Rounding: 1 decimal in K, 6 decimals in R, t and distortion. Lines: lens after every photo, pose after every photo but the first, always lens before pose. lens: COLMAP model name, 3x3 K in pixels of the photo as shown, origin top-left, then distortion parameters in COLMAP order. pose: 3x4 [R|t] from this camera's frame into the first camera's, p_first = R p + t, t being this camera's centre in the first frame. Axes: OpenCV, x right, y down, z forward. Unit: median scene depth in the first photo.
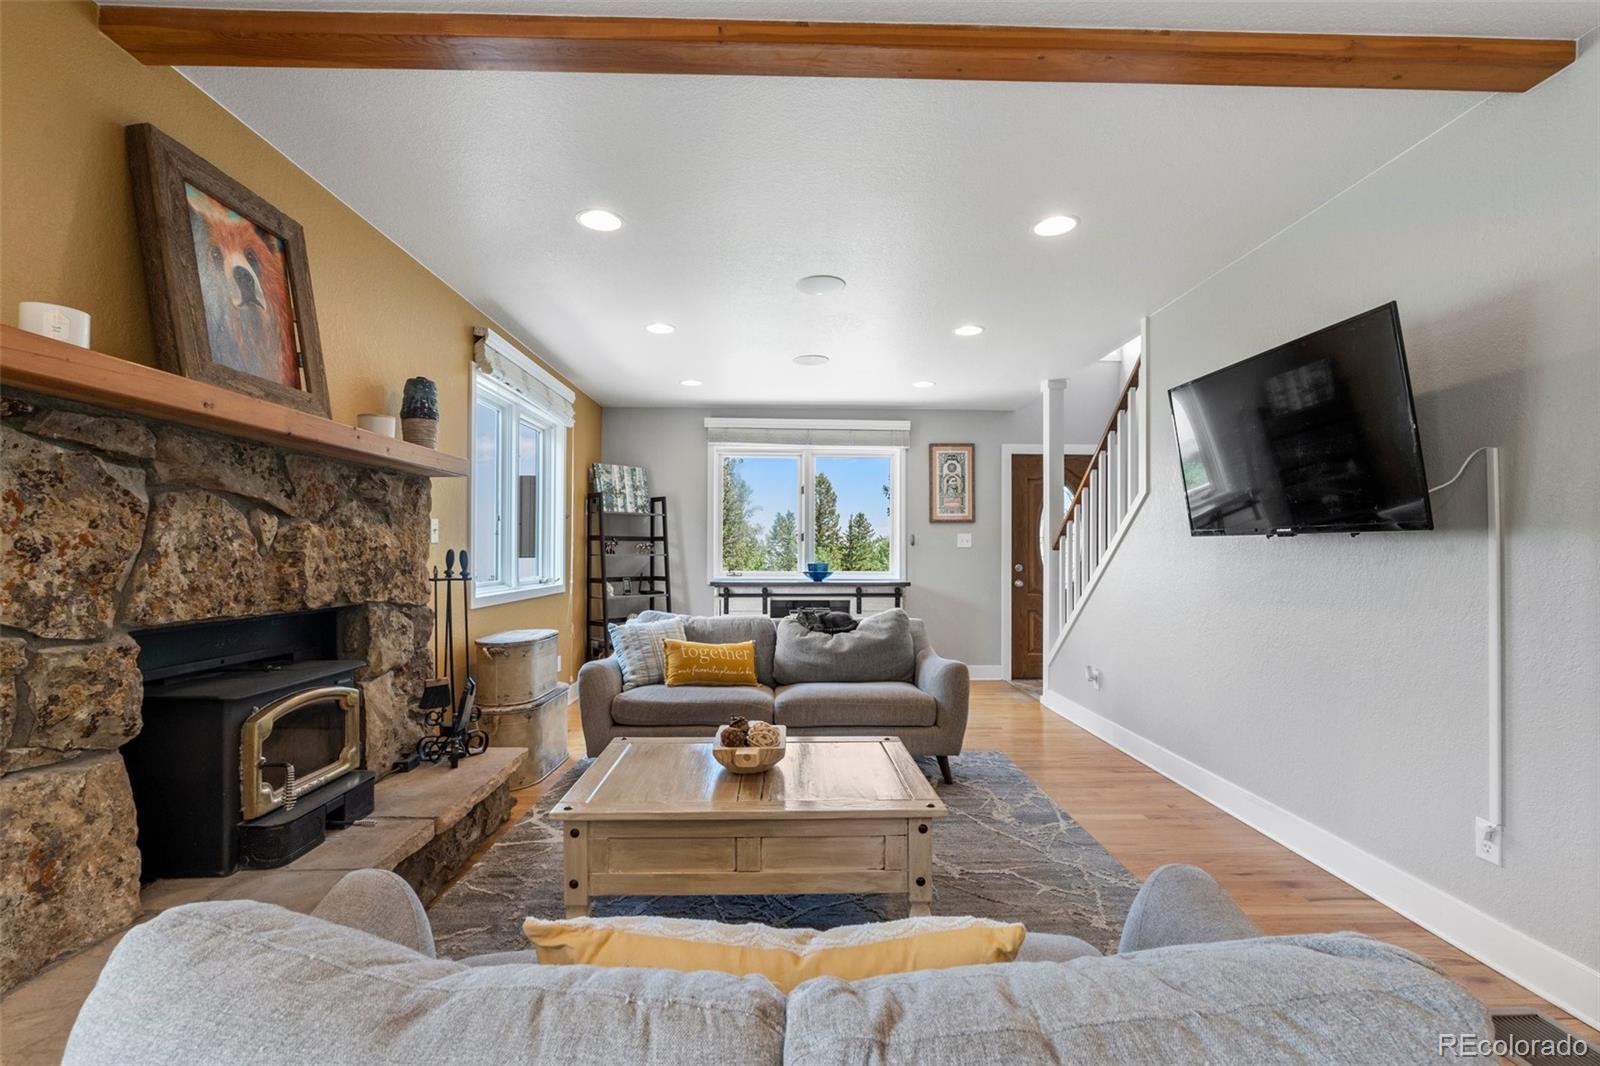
lens RADIAL K [[697.9, 0, 788.3], [0, 697.9, 544.1], [0, 0, 1]] dist [-0.004910, 0.000408]
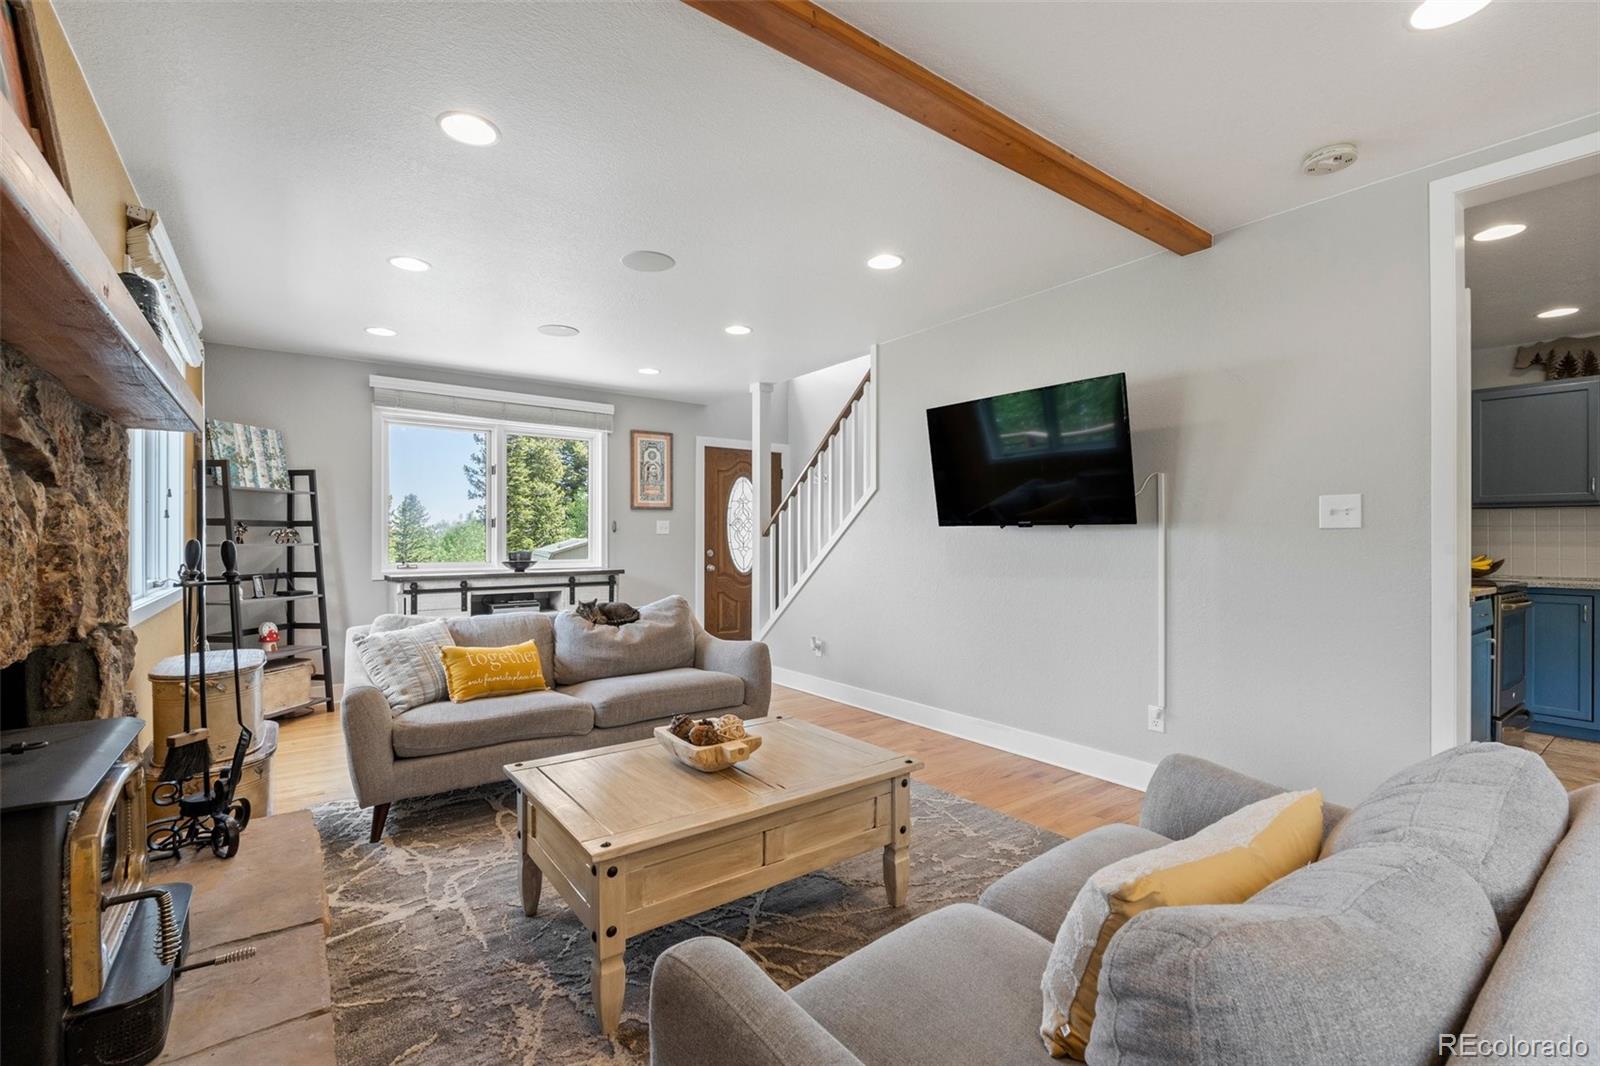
lens RADIAL K [[697.9, 0, 794.1], [0, 697.9, 535.8], [0, 0, 1]] dist [-0.004910, 0.000408]
pose [[0.817585, -0.002347, 0.575803, -0.333567], [-0.002399, 0.999969, 0.007482, -0.002024], [-0.575802, -0.007499, 0.817555, 0.096267]]
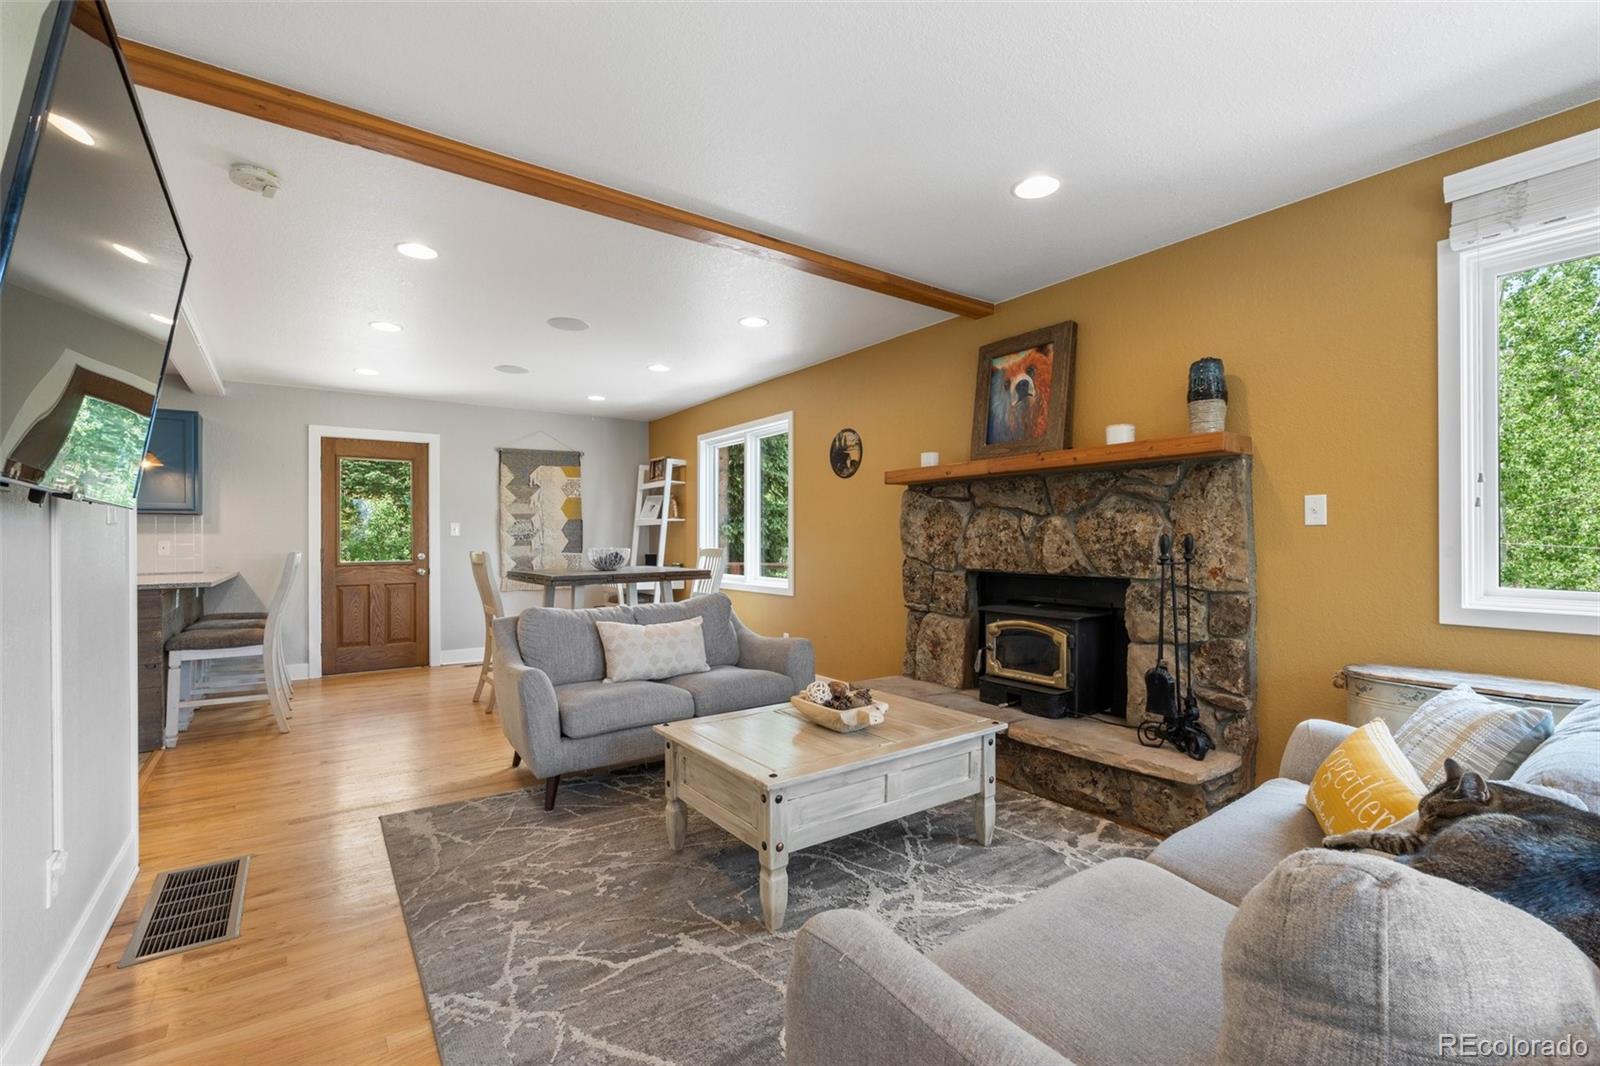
lens RADIAL K [[697.9, 0, 800.2], [0, 697.9, 533.2], [0, 0, 1]] dist [-0.004910, 0.000408]
pose [[-0.817395, -0.008517, -0.576015, 0.430976], [0.003917, 0.999785, -0.020342, 0.021016], [0.576065, -0.018884, -0.817186, 1.259073]]
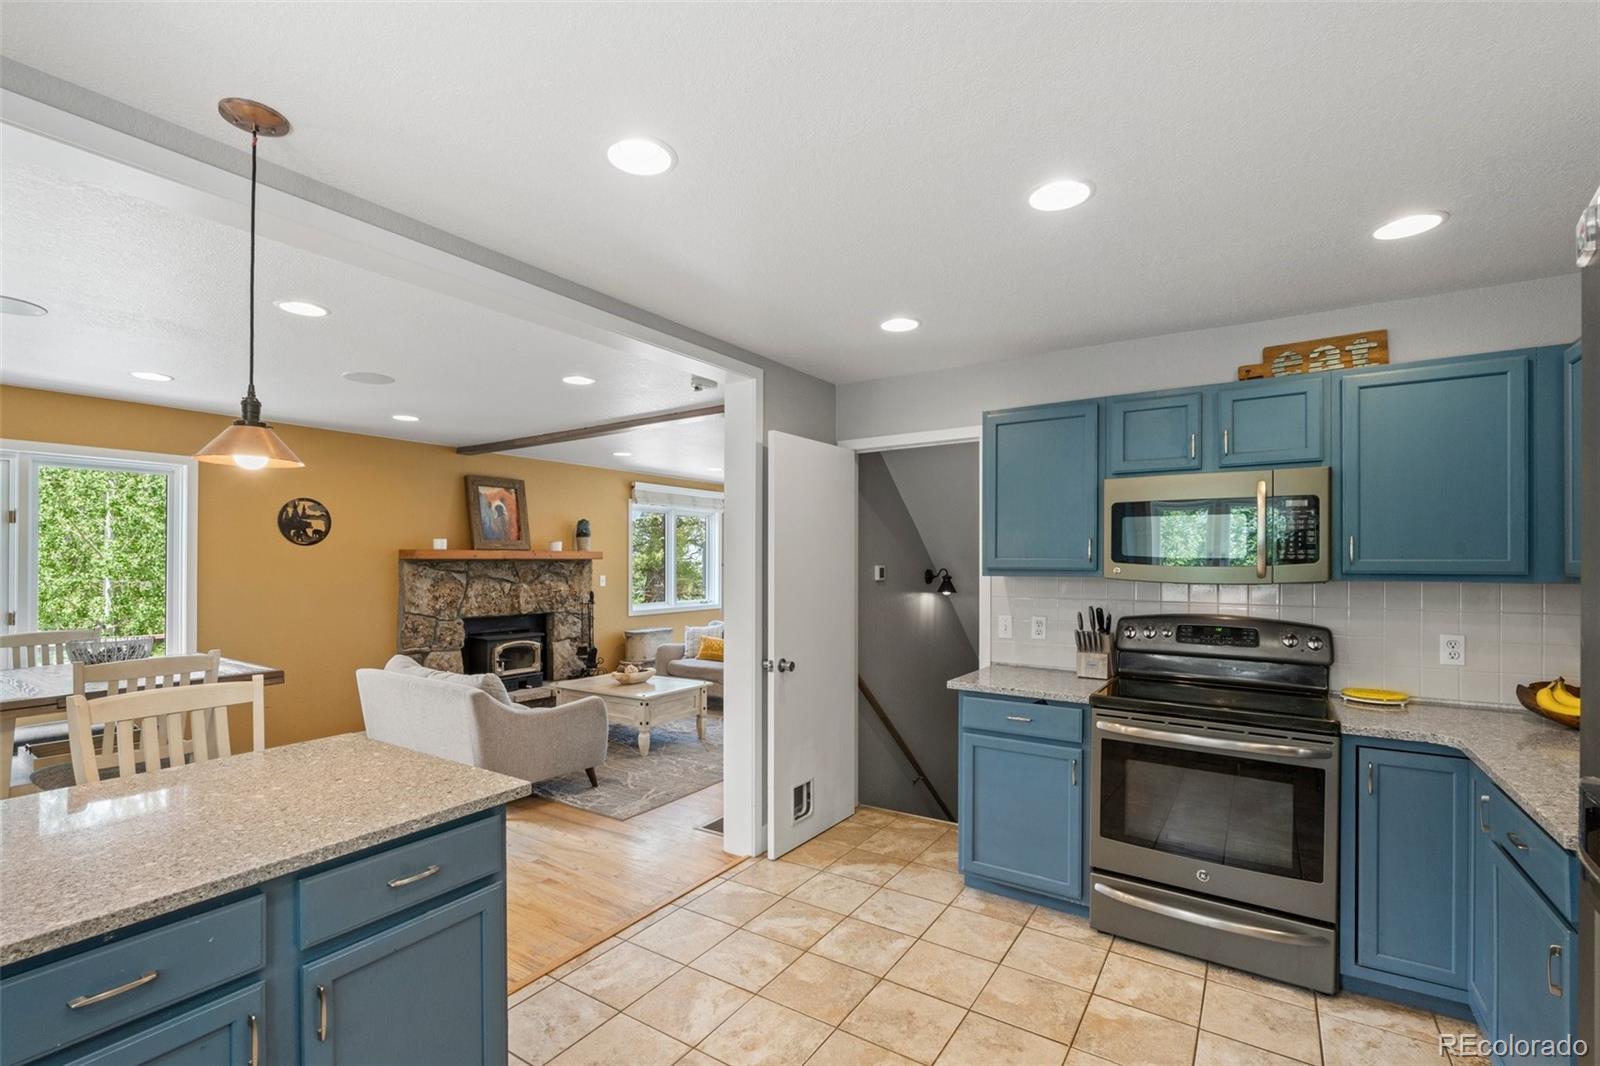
lens RADIAL K [[697.9, 0, 793.2], [0, 697.9, 554.3], [0, 0, 1]] dist [-0.004910, 0.000408]
pose [[0.825800, -0.016645, -0.563717, 1.231139], [0.015220, 0.999858, -0.007227, -0.076619], [0.563757, -0.002612, 0.825936, -0.503862]]
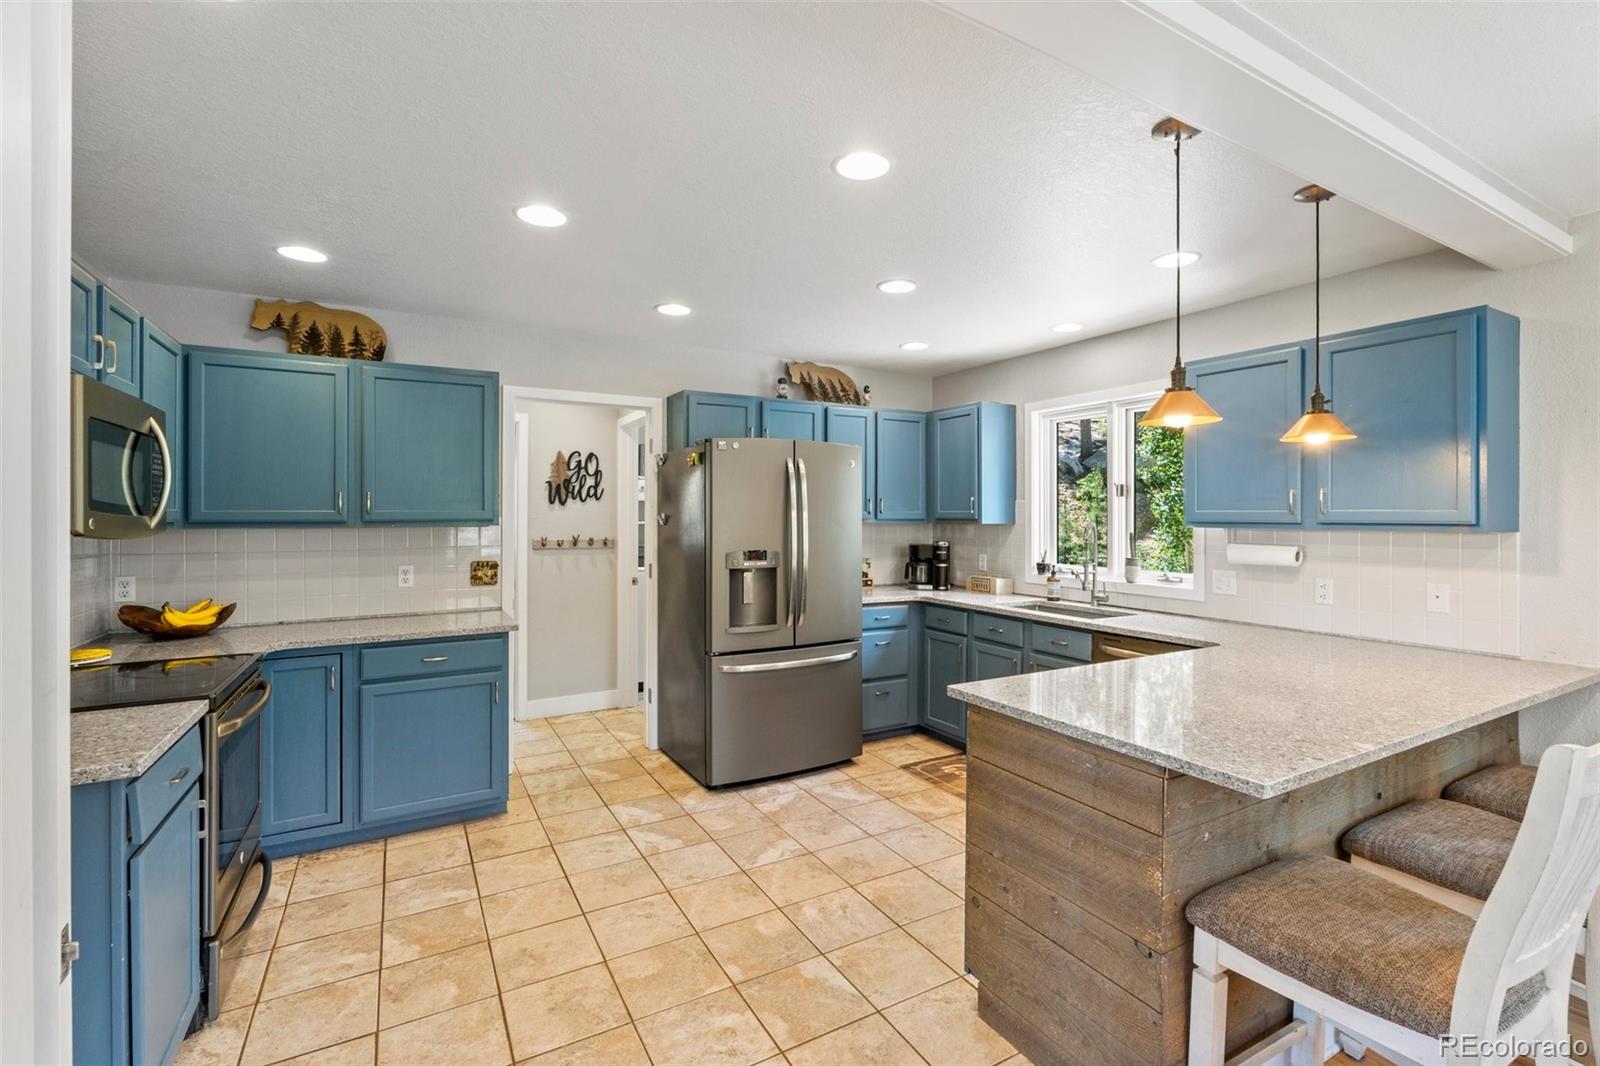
lens RADIAL K [[697.9, 0, 792.0], [0, 697.9, 509.9], [0, 0, 1]] dist [-0.004910, 0.000408]
pose [[-0.470984, -0.003484, 0.882135, 0.351573], [-0.008803, 0.999961, -0.000751, -0.073837], [-0.882098, -0.008120, -0.470996, 0.183188]]
